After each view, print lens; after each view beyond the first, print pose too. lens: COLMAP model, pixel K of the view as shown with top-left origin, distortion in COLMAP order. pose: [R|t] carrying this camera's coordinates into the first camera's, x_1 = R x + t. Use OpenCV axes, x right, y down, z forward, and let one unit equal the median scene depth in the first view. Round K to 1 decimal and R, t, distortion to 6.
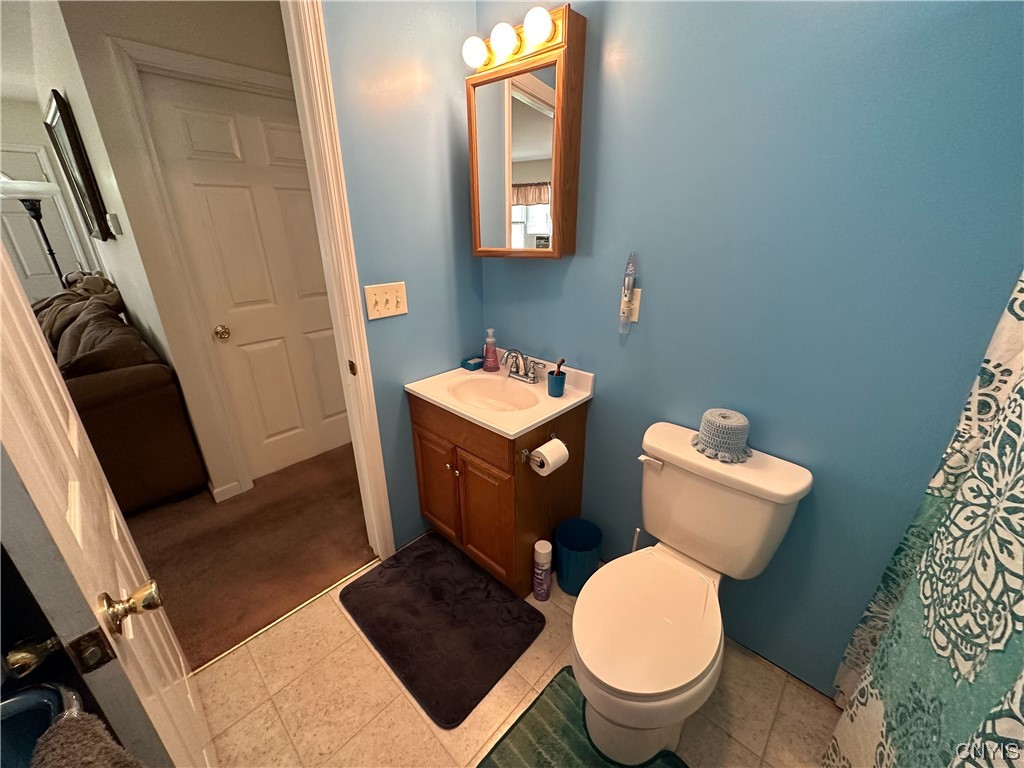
lens RADIAL K [[409.7, 0, 513.1], [0, 409.7, 390.0], [0, 0, 1]] dist [-0.003970, 0.001273]
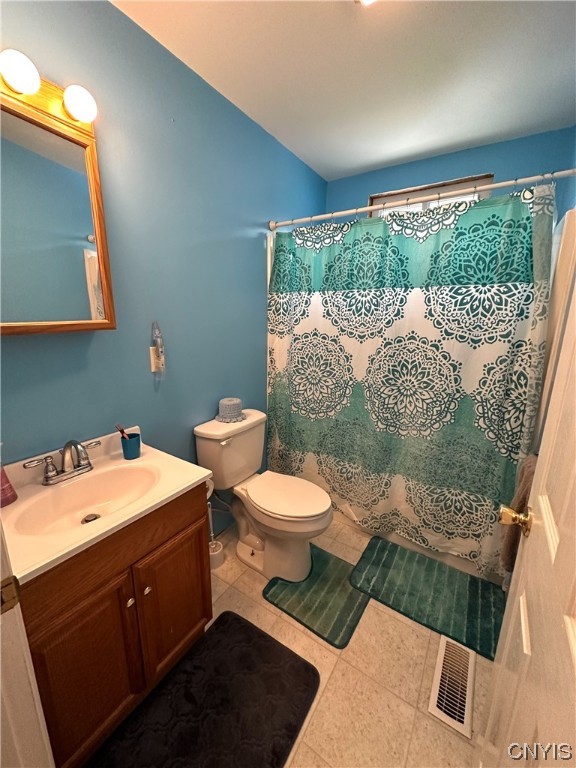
lens RADIAL K [[307.3, 0, 289.1], [0, 307.3, 381.8], [0, 0, 1]] dist [-0.003970, 0.001273]
pose [[-0.182959, -0.219608, 0.958279, -0.778810], [0.344244, 0.898713, 0.271682, -0.271740], [-0.920881, 0.379588, -0.088829, 0.739137]]
